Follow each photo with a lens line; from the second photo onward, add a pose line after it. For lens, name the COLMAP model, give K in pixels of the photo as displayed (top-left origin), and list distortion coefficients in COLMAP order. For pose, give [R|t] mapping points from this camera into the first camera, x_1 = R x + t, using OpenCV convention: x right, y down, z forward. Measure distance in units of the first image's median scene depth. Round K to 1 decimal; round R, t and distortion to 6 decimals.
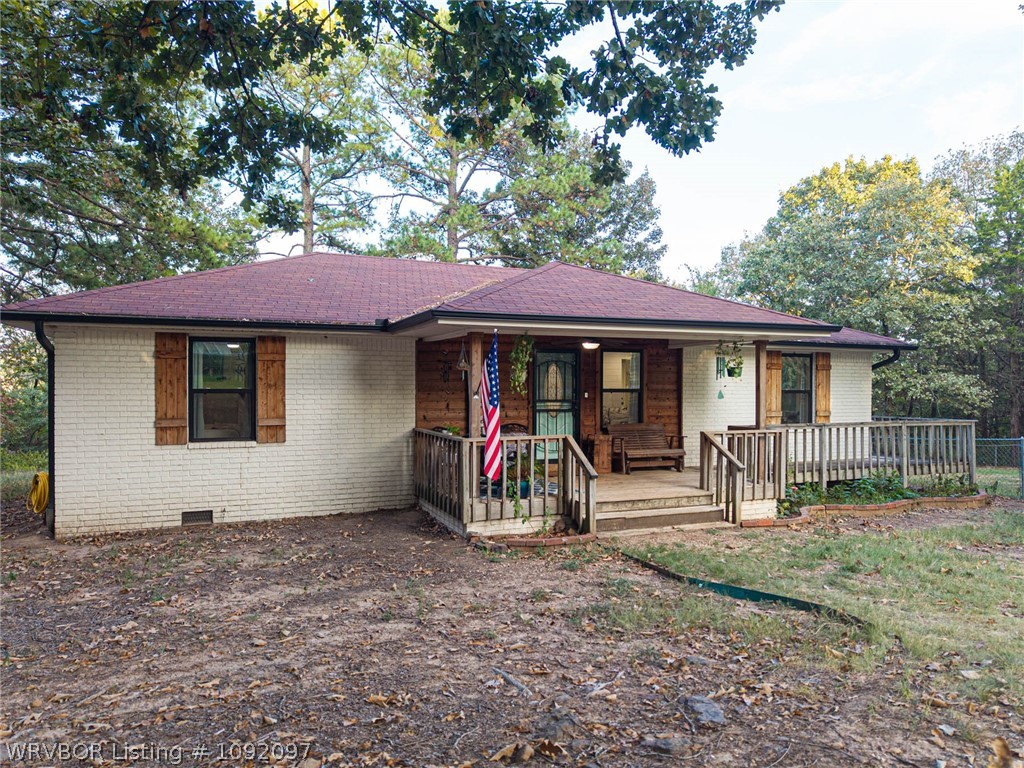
lens RADIAL K [[695.9, 0, 512.0], [0, 695.9, 384.0], [0, 0, 1]] dist [0.038214, -0.001453]
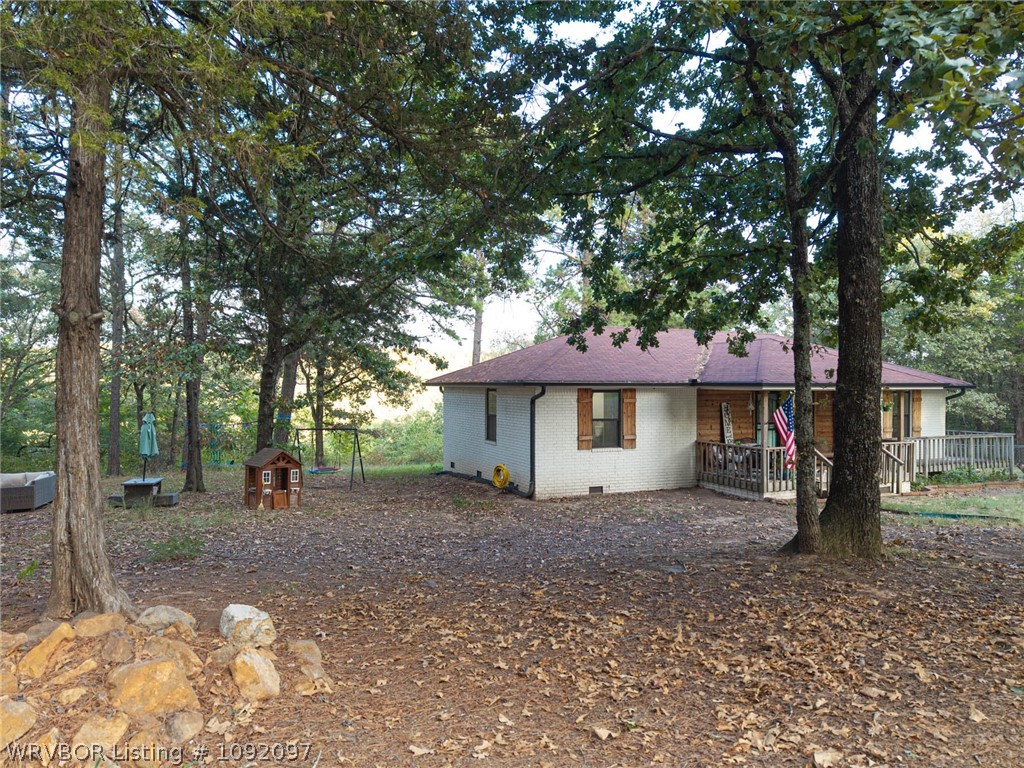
lens RADIAL K [[686.0, 0, 512.0], [0, 686.0, 384.0], [0, 0, 1]] dist [0.012080, -0.008714]
pose [[0.999995, 0.001860, -0.002437, -0.546456], [-0.001865, 0.999996, -0.001932, -0.065701], [0.002434, 0.001936, 0.999995, -0.637715]]
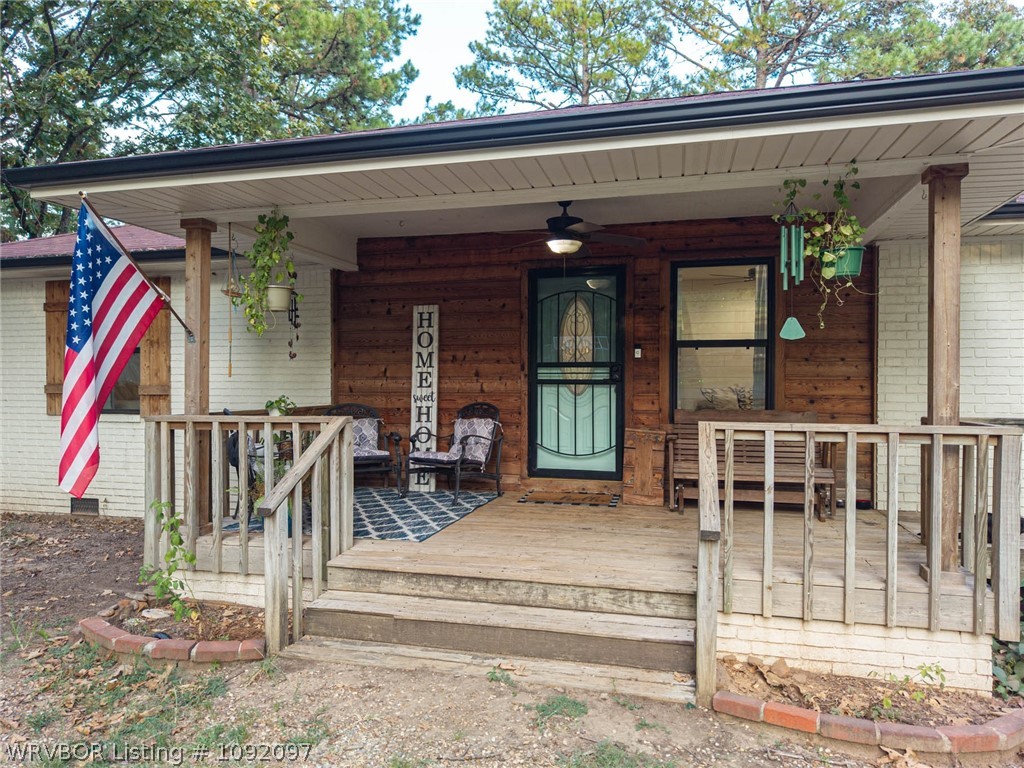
lens RADIAL K [[684.4, 0, 512.0], [0, 684.4, 384.0], [0, 0, 1]] dist [0.028839, -0.030271]
pose [[0.801844, 0.000368, -0.597533, 0.352815], [0.001165, 0.999997, 0.002179, 0.039313], [0.597532, -0.002443, 0.801841, 0.541971]]
